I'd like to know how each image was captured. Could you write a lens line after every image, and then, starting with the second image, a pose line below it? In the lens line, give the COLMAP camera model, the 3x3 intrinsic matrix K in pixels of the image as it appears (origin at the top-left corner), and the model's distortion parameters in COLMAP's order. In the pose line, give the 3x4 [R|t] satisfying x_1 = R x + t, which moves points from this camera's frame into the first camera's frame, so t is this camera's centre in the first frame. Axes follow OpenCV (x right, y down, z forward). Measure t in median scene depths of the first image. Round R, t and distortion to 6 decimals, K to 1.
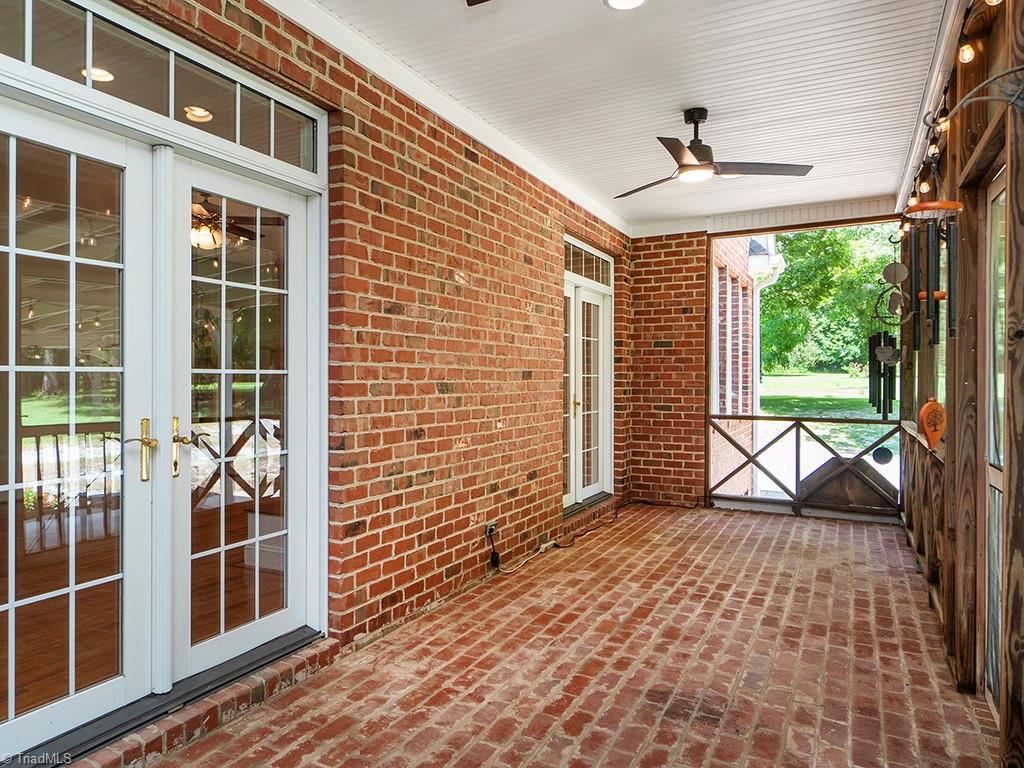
lens RADIAL K [[671.4, 0, 511.9], [0, 671.4, 380.3], [0, 0, 1]] dist [0.008999, -0.000973]
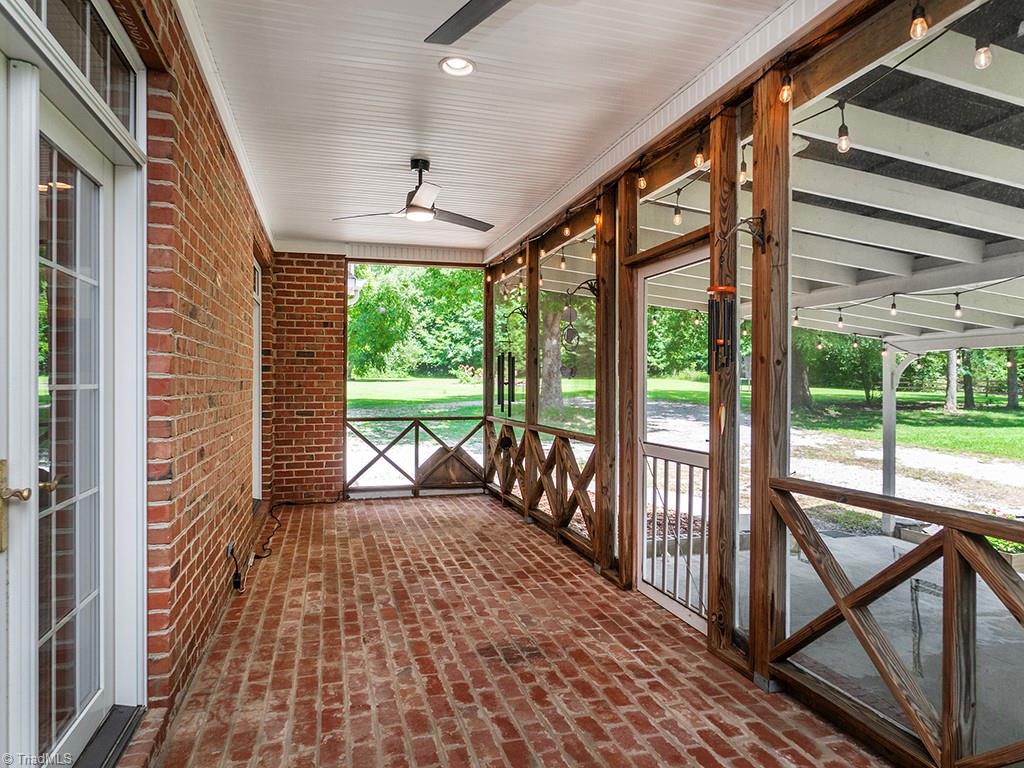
lens RADIAL K [[603.9, 0, 509.2], [0, 603.9, 385.7], [0, 0, 1]] dist [-0.002396, -0.002818]
pose [[0.727944, -0.004913, 0.685619, -0.338943], [0.002666, 0.999987, 0.004335, -0.011119], [-0.685631, -0.001327, 0.727948, 0.121721]]
